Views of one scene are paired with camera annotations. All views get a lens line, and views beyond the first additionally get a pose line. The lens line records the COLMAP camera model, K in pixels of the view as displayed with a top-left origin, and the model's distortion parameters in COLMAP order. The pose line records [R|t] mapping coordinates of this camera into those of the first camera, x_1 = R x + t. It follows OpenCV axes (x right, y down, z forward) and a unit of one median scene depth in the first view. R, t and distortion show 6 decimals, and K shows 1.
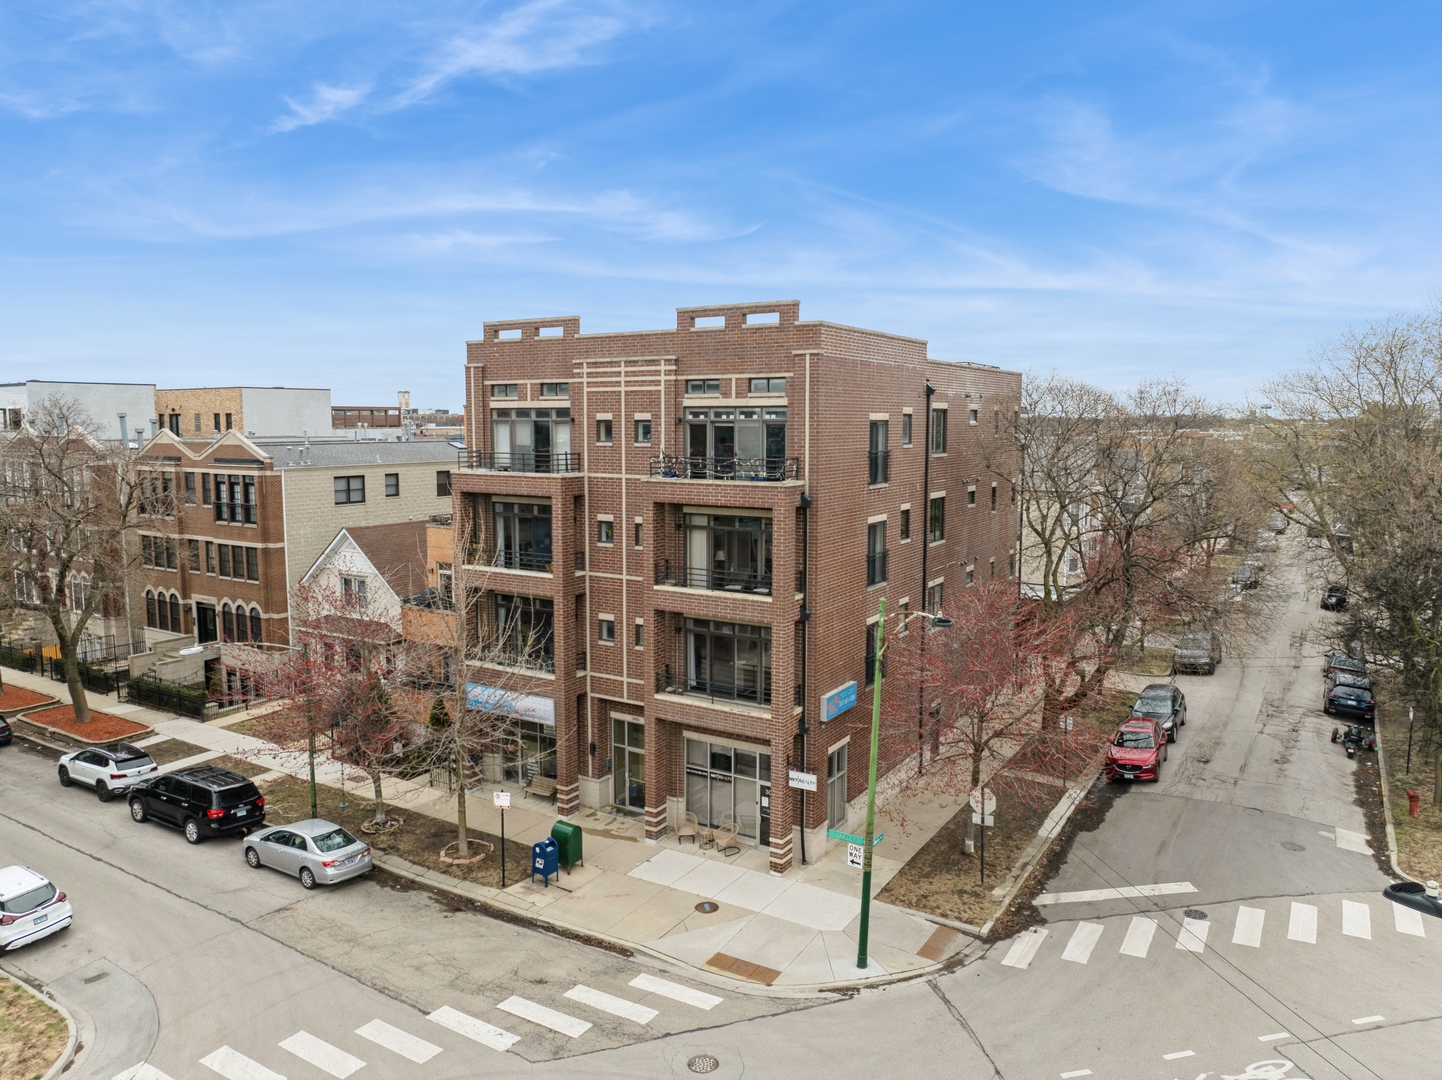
lens RADIAL K [[1015.8, 0, 719.3], [0, 1015.8, 543.3], [0, 0, 1]] dist [-0.003279, -0.001373]
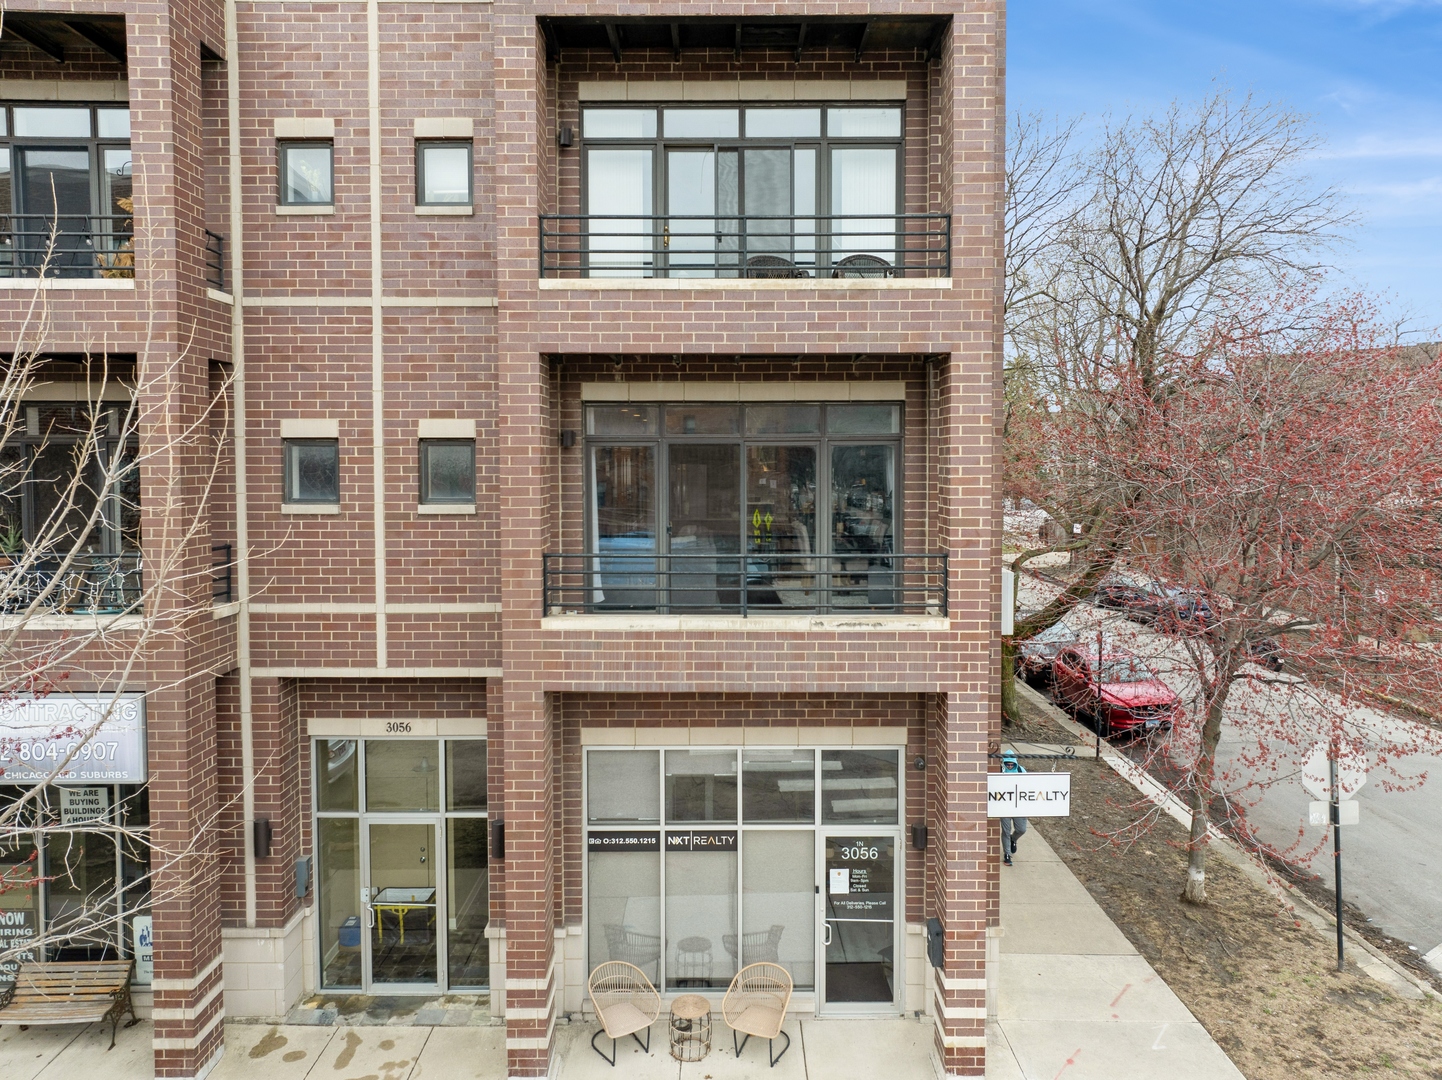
lens RADIAL K [[1015.8, 0, 720.4], [0, 1015.8, 525.3], [0, 0, 1]] dist [-0.003279, -0.001373]
pose [[0.843608, -0.024185, 0.536415, -0.176910], [0.063563, 0.996459, -0.055037, 0.131082], [-0.533185, 0.080526, 0.842158, 0.647113]]
